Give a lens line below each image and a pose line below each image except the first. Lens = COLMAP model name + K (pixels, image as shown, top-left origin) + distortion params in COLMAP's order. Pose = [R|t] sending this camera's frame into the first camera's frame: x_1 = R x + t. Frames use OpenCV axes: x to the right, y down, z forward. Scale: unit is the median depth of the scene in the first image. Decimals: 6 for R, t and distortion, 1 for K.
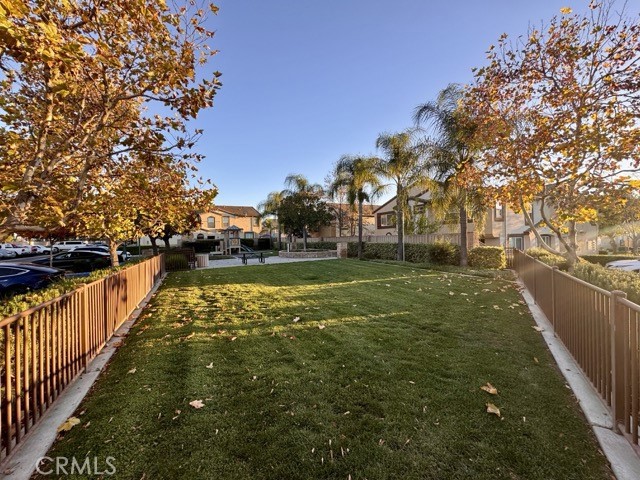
lens RADIAL K [[255.8, 0, 319.2], [0, 255.8, 238.8], [0, 0, 1]] dist [-0.003414, 0.000438]
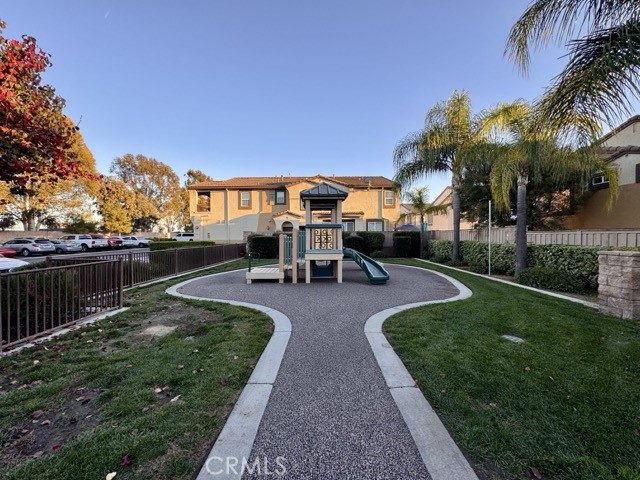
lens RADIAL K [[255.8, 0, 318.5], [0, 255.8, 237.6], [0, 0, 1]] dist [-0.003414, 0.000438]
pose [[0.889735, 0.023163, -0.455889, -0.149725], [-0.019485, 0.999729, 0.012766, 0.006020], [0.456061, -0.002475, 0.889945, 0.525694]]
